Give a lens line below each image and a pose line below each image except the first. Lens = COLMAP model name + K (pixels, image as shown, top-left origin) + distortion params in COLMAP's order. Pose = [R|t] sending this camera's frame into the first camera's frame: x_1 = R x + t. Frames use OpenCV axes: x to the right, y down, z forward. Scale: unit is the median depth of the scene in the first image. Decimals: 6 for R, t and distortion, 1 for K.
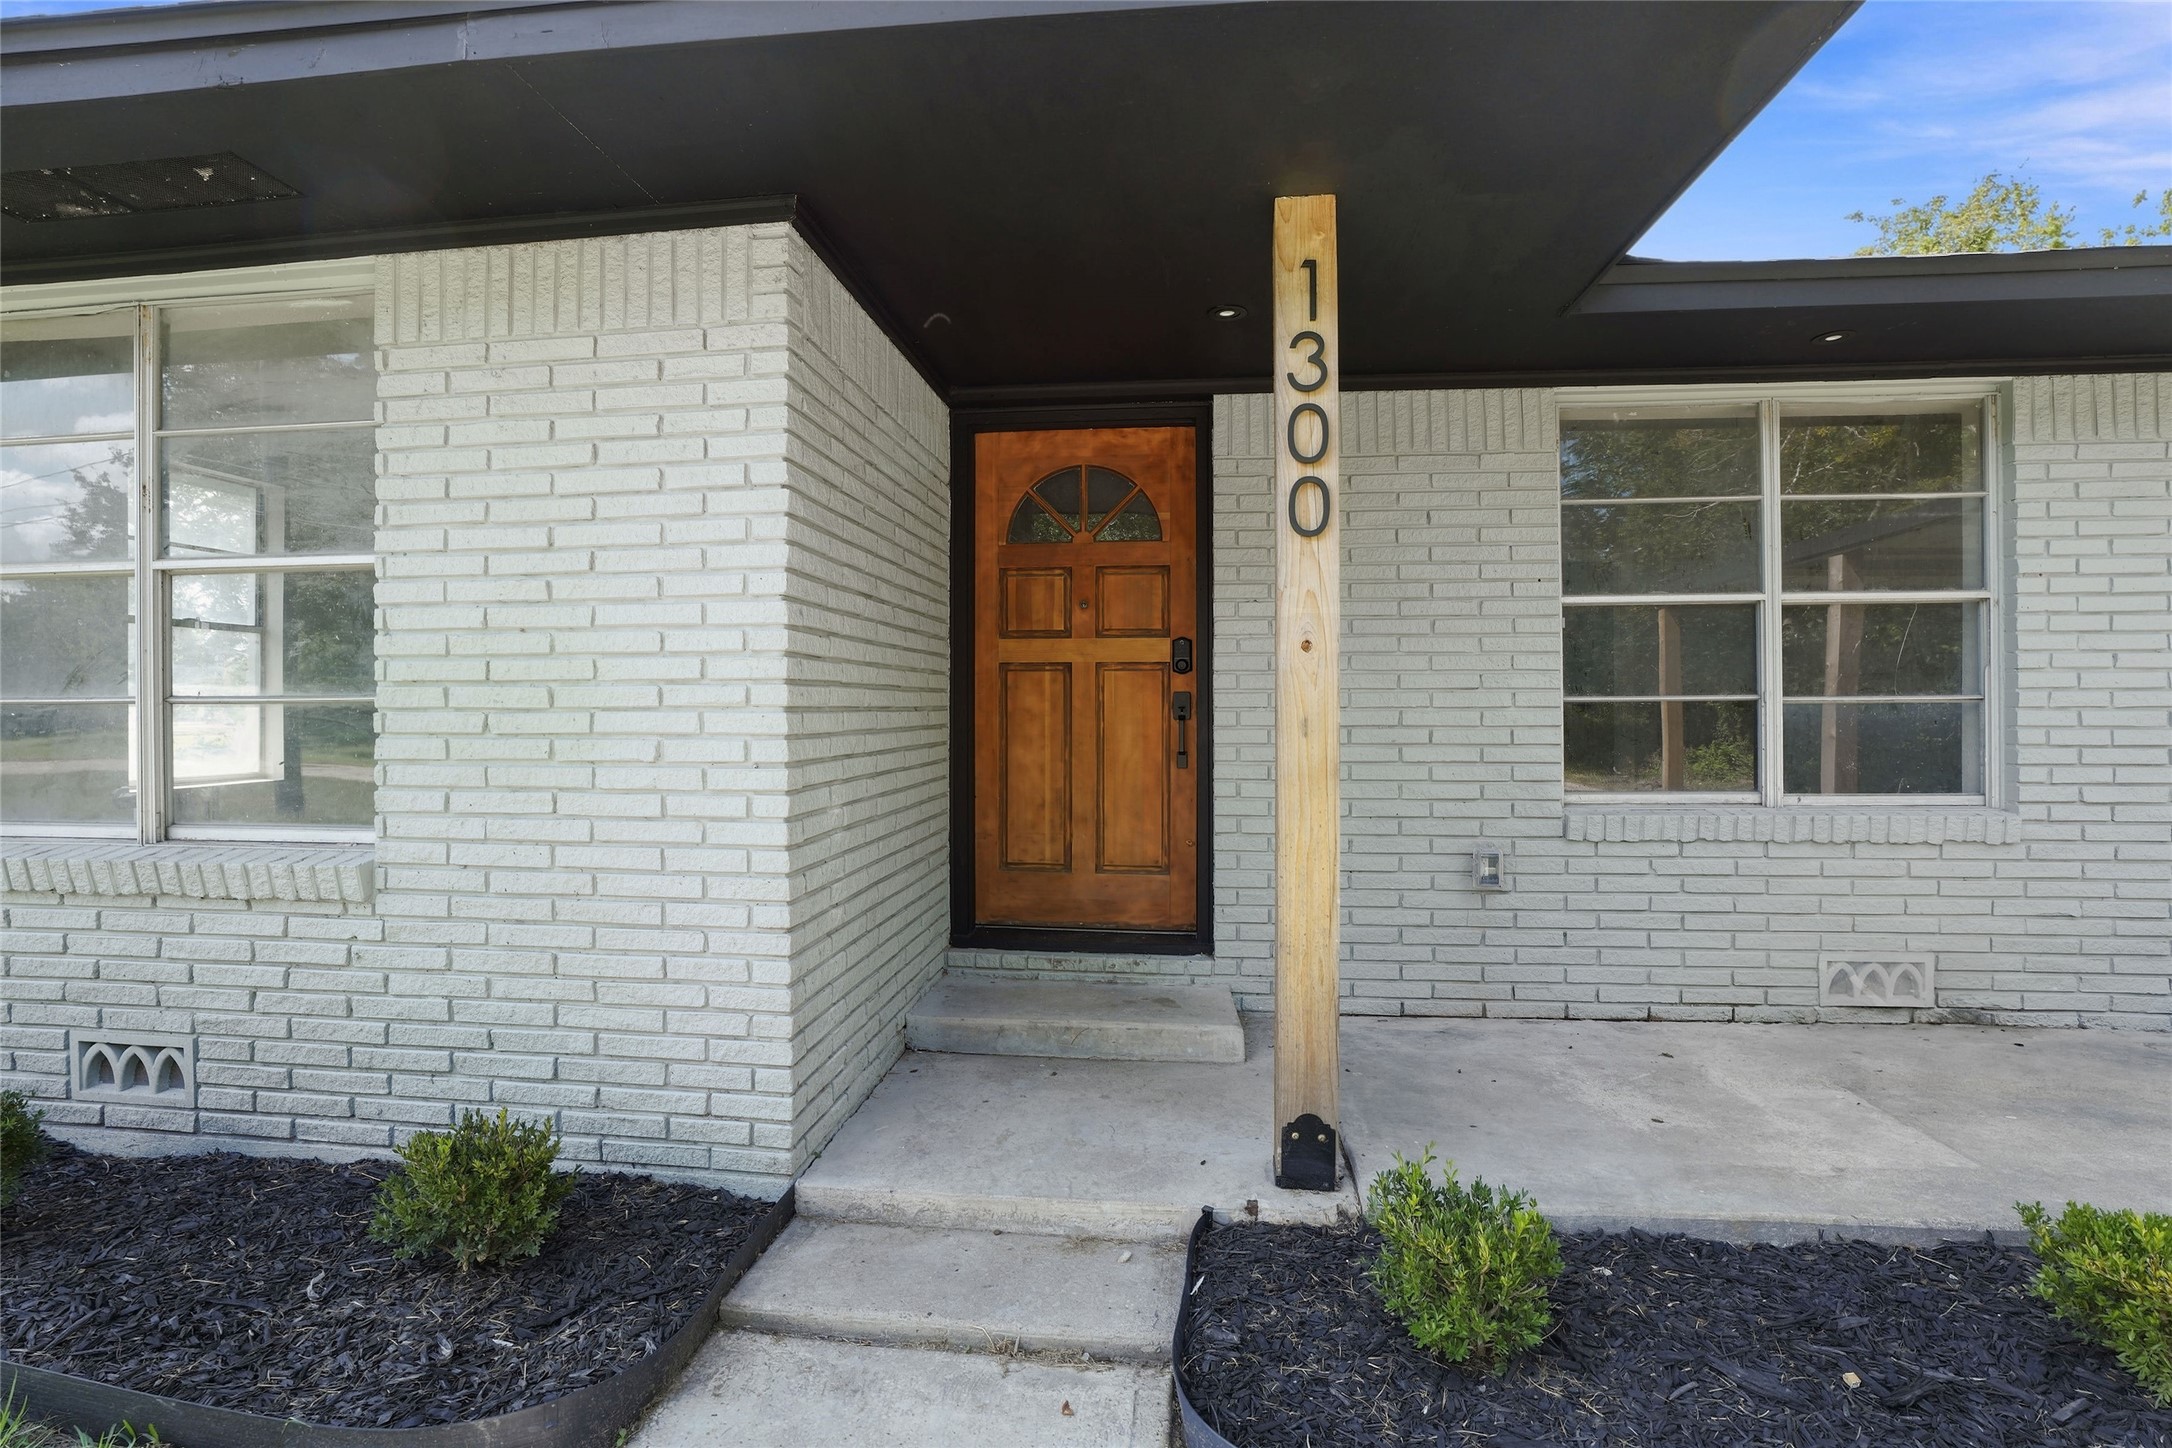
lens RADIAL K [[1015.4, 0, 1084.0], [0, 1015.4, 712.7], [0, 0, 1]] dist [-0.045201, 0.011443]
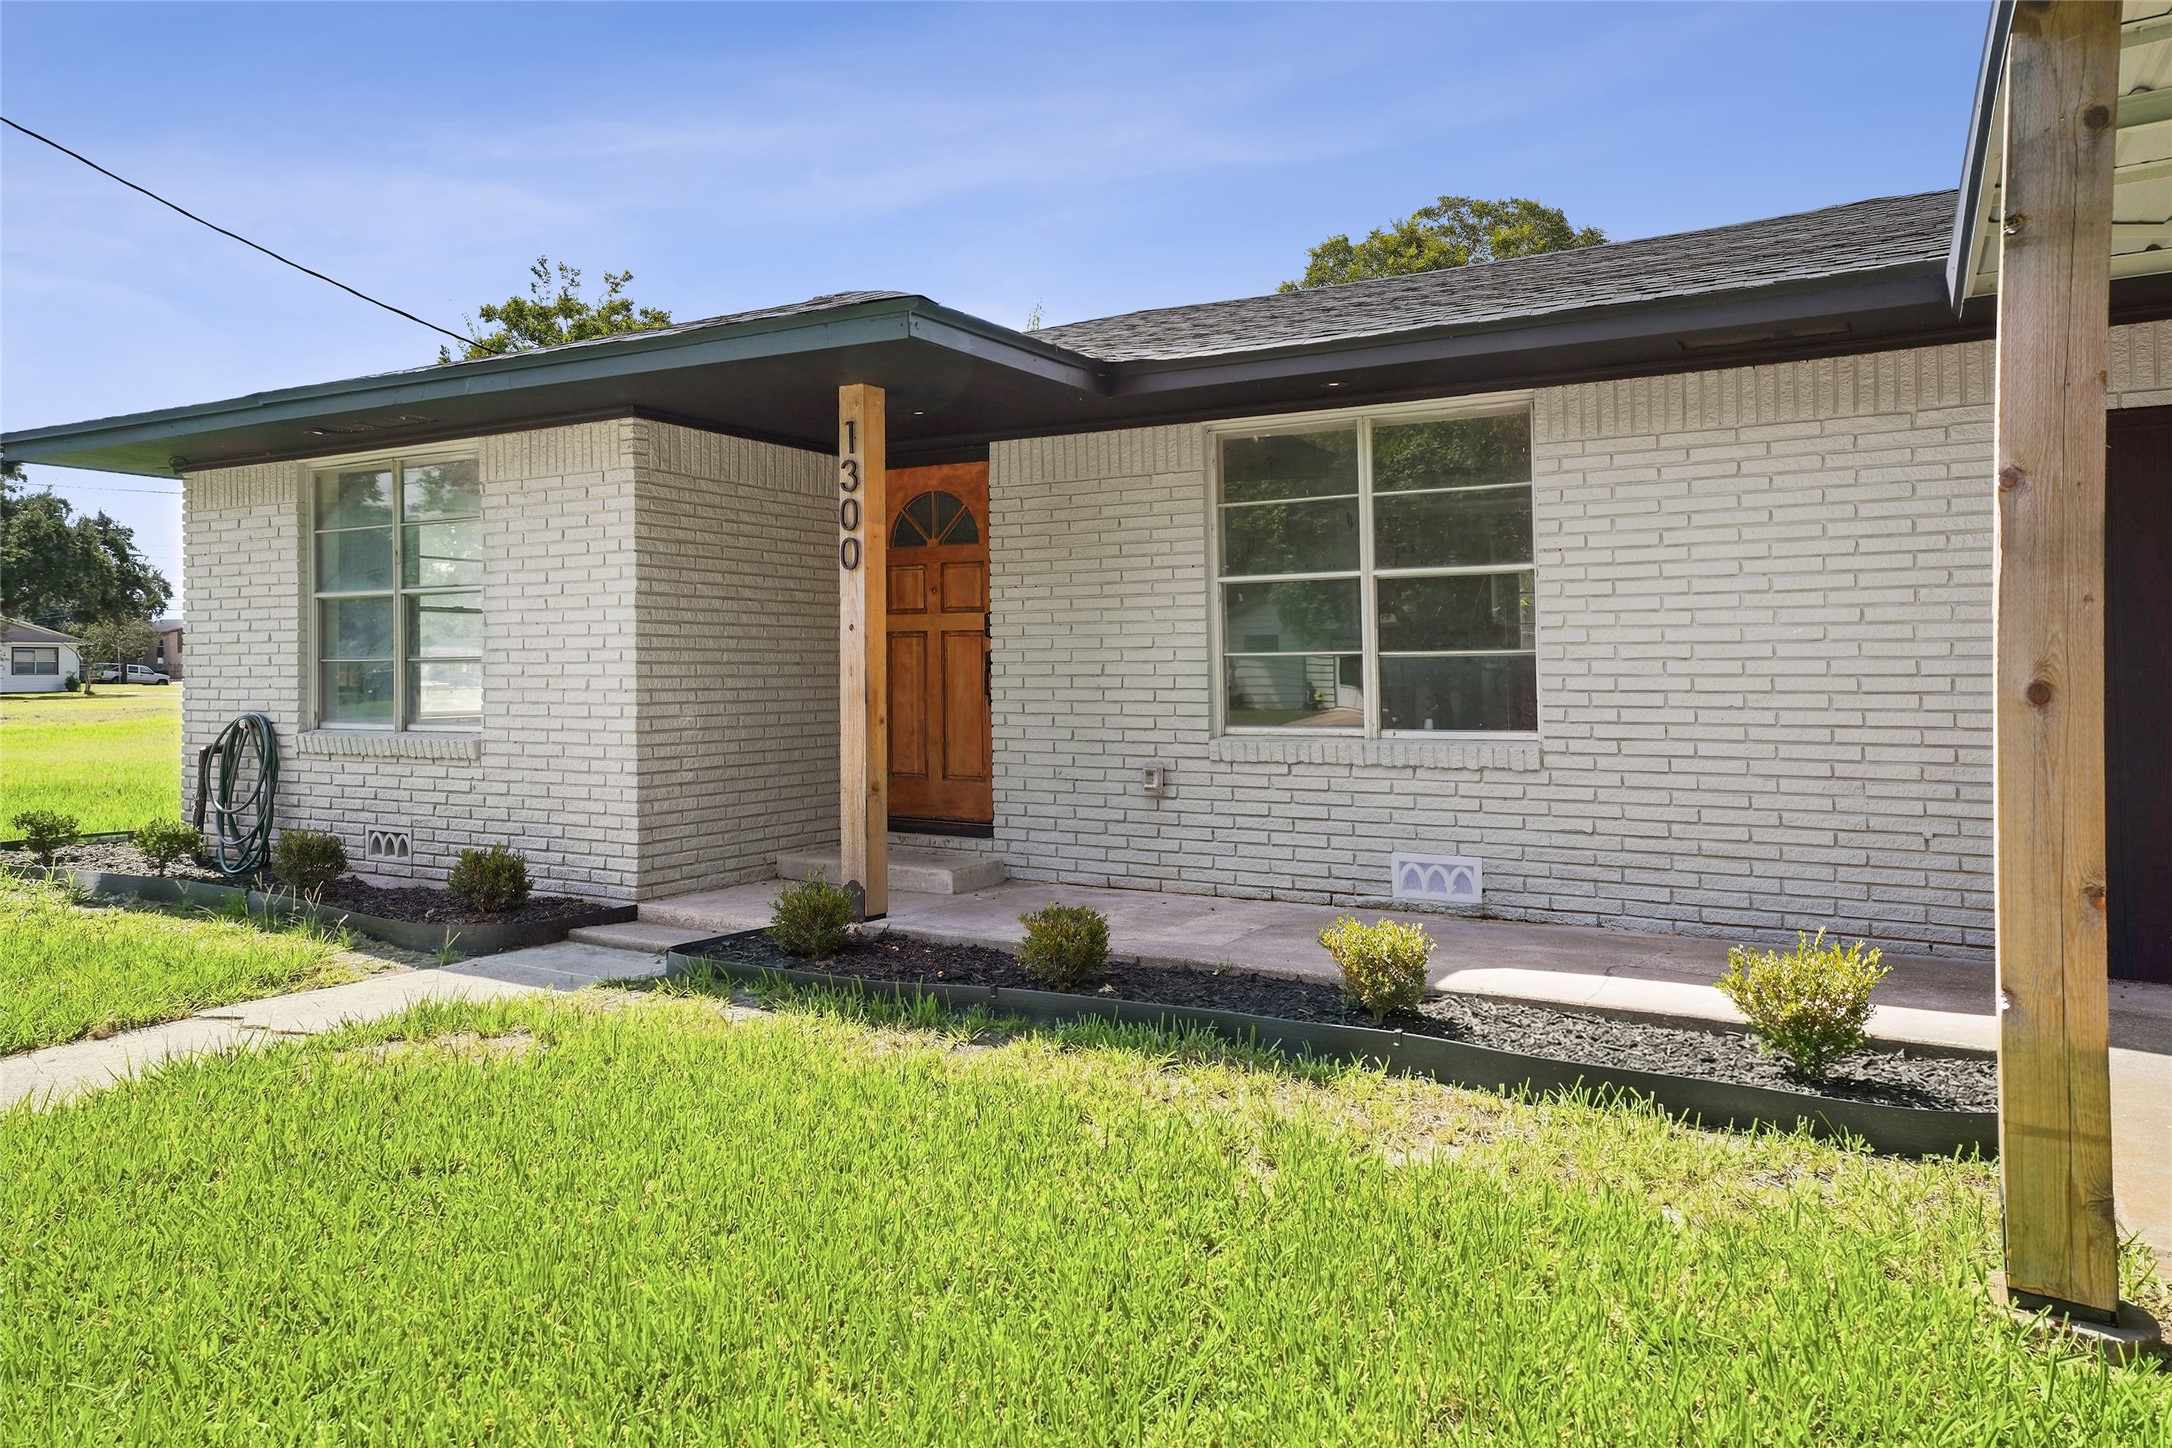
lens RADIAL K [[1447.1, 0, 1083.6], [0, 1447.1, 665.4], [0, 0, 1]] dist [0.025028, 0.003676]
pose [[0.915824, -0.003031, -0.401568, 1.149332], [-0.000649, 0.999959, -0.009028, 0.018966], [0.401579, 0.008529, 0.915785, -0.871750]]
